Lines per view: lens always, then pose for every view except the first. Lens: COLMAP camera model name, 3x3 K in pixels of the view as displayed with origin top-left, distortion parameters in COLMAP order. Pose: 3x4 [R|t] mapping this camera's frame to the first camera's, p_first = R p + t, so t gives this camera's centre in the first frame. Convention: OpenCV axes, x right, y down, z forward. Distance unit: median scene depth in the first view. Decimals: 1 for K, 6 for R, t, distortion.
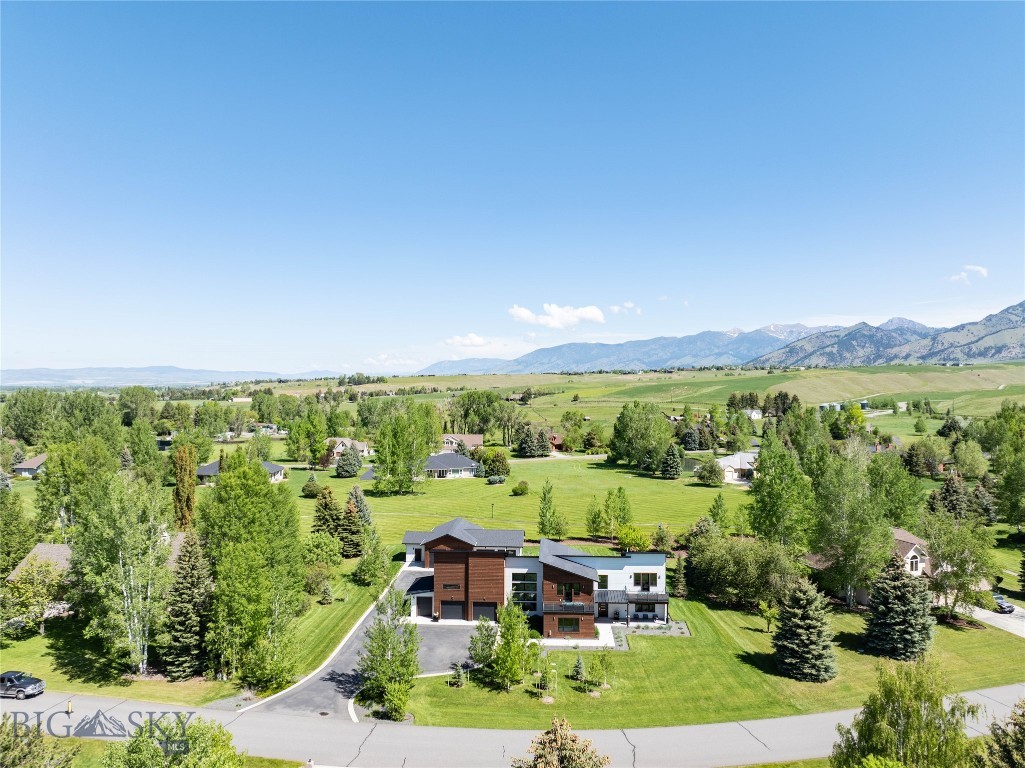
lens RADIAL K [[721.6, 0, 517.9], [0, 721.6, 382.7], [0, 0, 1]] dist [-0.043871, 0.008380]
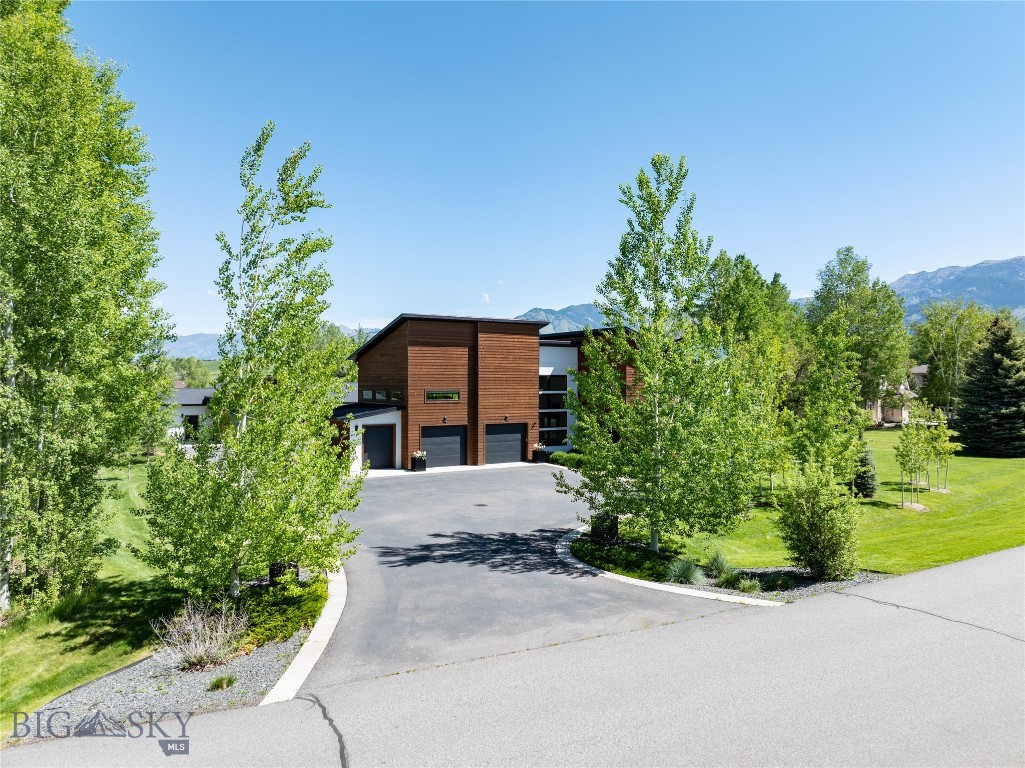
lens RADIAL K [[721.6, 0, 518.9], [0, 721.6, 382.0], [0, 0, 1]] dist [-0.043871, 0.008380]
pose [[0.815147, -0.002467, 0.579249, -0.327259], [0.002454, 0.999997, 0.000805, 0.276948], [-0.579249, 0.000765, 0.815150, 0.592498]]
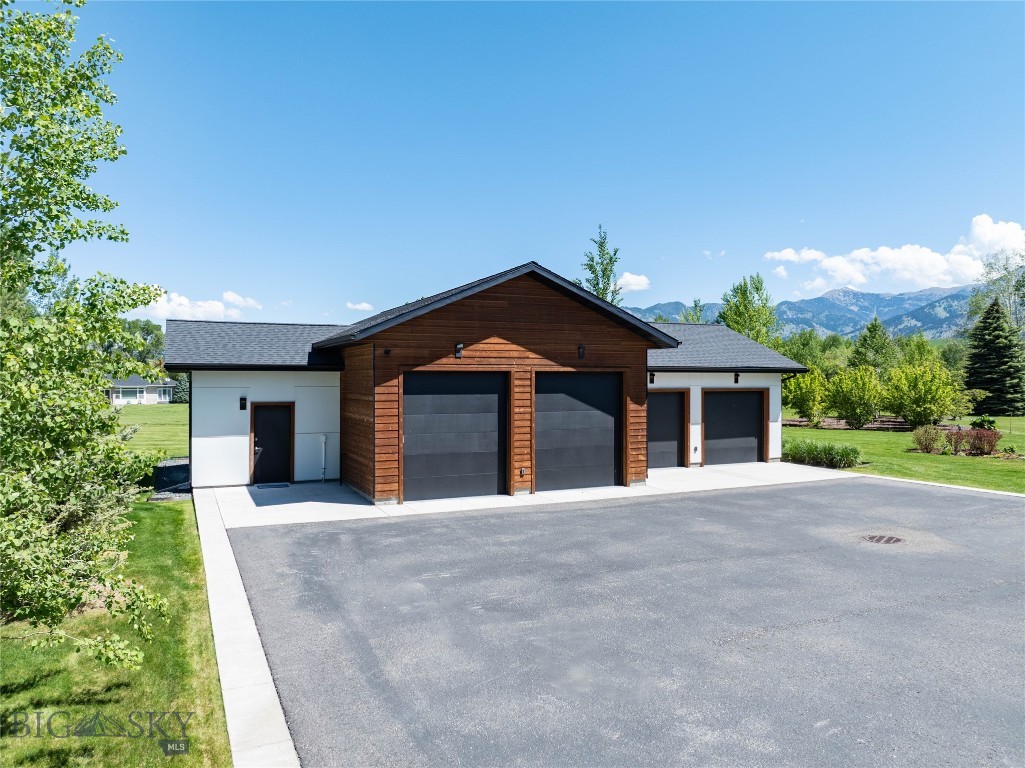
lens RADIAL K [[721.6, 0, 533.1], [0, 721.6, 372.6], [0, 0, 1]] dist [-0.043871, 0.008380]
pose [[0.871145, -0.001598, 0.491024, -0.223235], [0.007627, 0.999918, -0.010278, 0.302424], [-0.490967, 0.012698, 0.871086, 1.114006]]
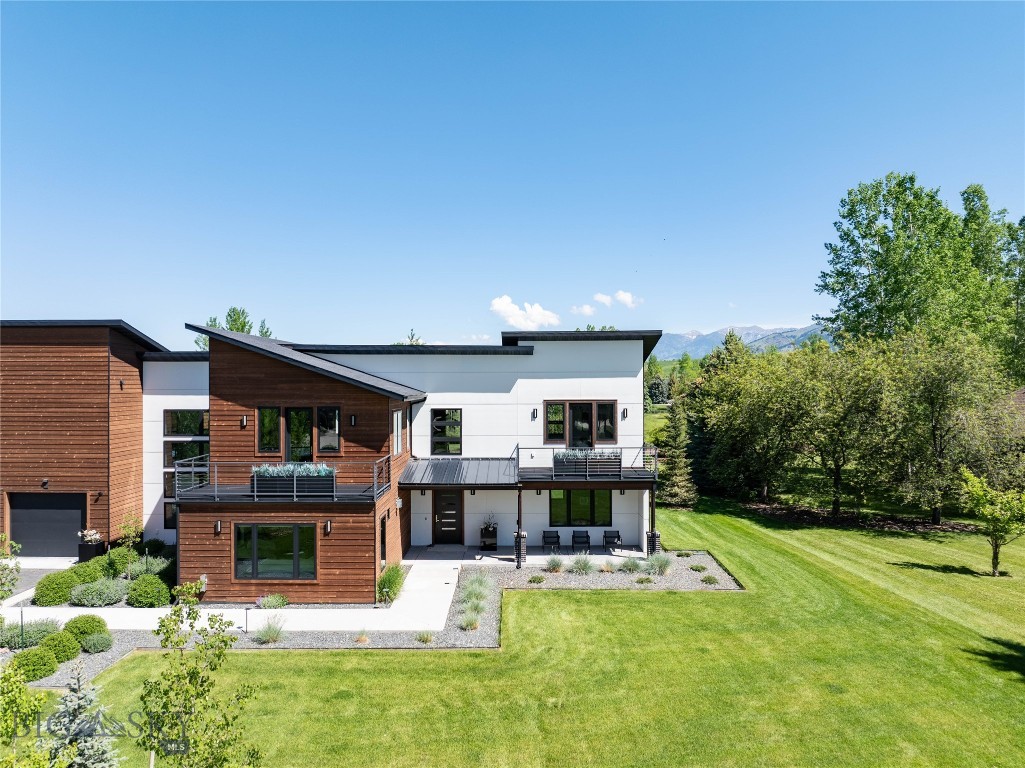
lens RADIAL K [[721.6, 0, 518.6], [0, 721.6, 379.5], [0, 0, 1]] dist [-0.043871, 0.008380]
pose [[0.998461, -0.002491, 0.055401, 0.134784], [0.002967, 0.999960, -0.008496, 0.261628], [-0.055377, 0.008647, 0.998428, 0.695207]]
